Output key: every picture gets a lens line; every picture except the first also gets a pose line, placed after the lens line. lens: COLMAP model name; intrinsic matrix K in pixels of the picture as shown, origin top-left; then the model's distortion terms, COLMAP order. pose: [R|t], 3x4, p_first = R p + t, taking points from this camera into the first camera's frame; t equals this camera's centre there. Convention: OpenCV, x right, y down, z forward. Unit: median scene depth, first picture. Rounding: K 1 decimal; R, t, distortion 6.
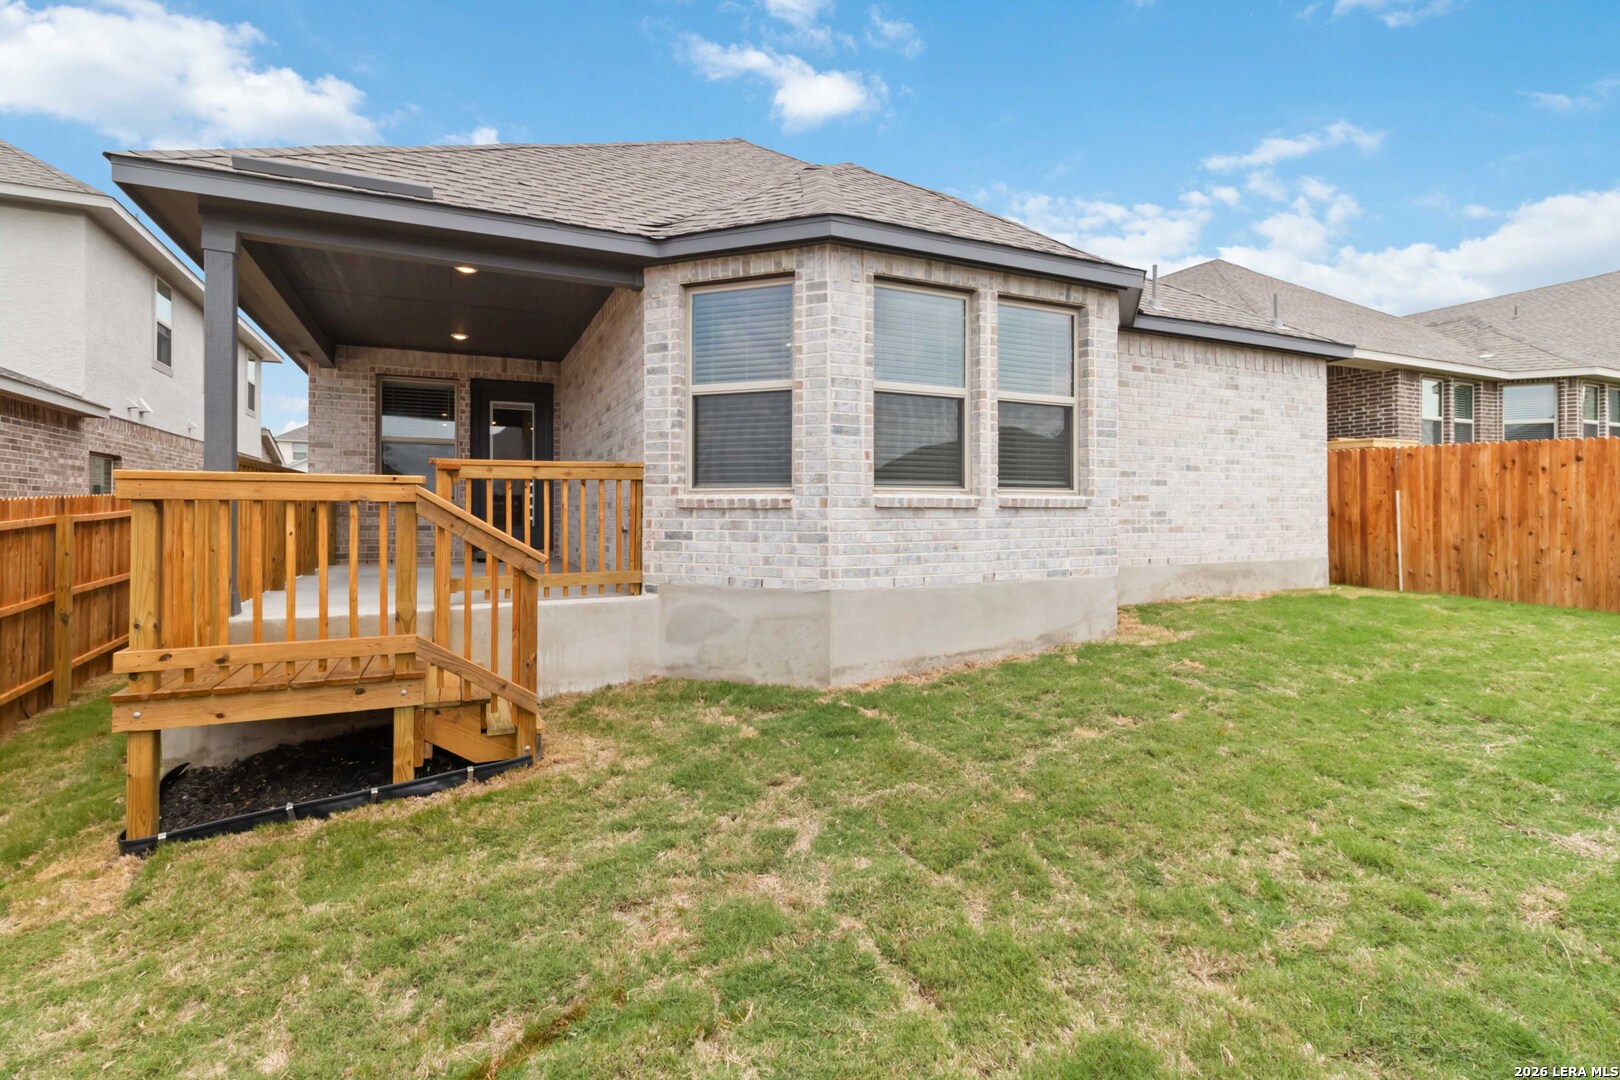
lens RADIAL K [[772.1, 0, 815.9], [0, 772.1, 513.5], [0, 0, 1]] dist [0.000414, 0.000837]
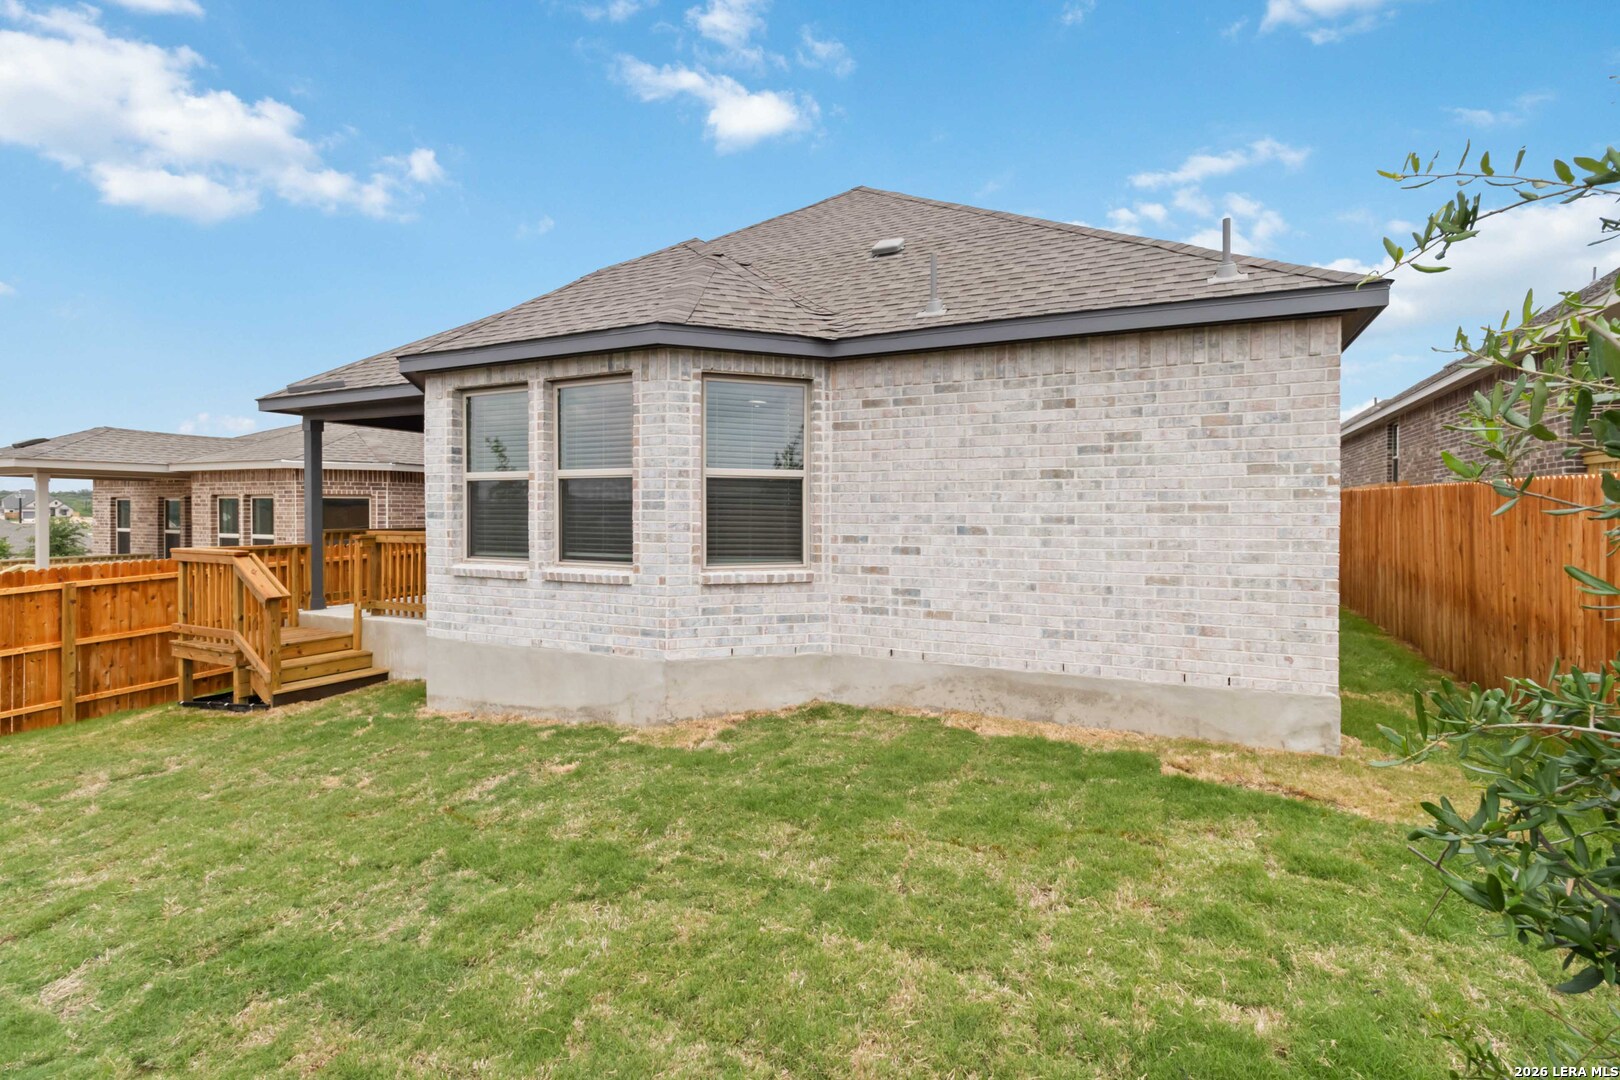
lens RADIAL K [[765.6, 0, 817.3], [0, 765.6, 528.6], [0, 0, 1]] dist [-0.000078, 0.000145]
pose [[0.624727, 0.018691, -0.780619, 1.005378], [-0.003555, 0.999771, 0.021093, -0.079420], [0.780835, -0.010402, 0.624651, 0.483869]]
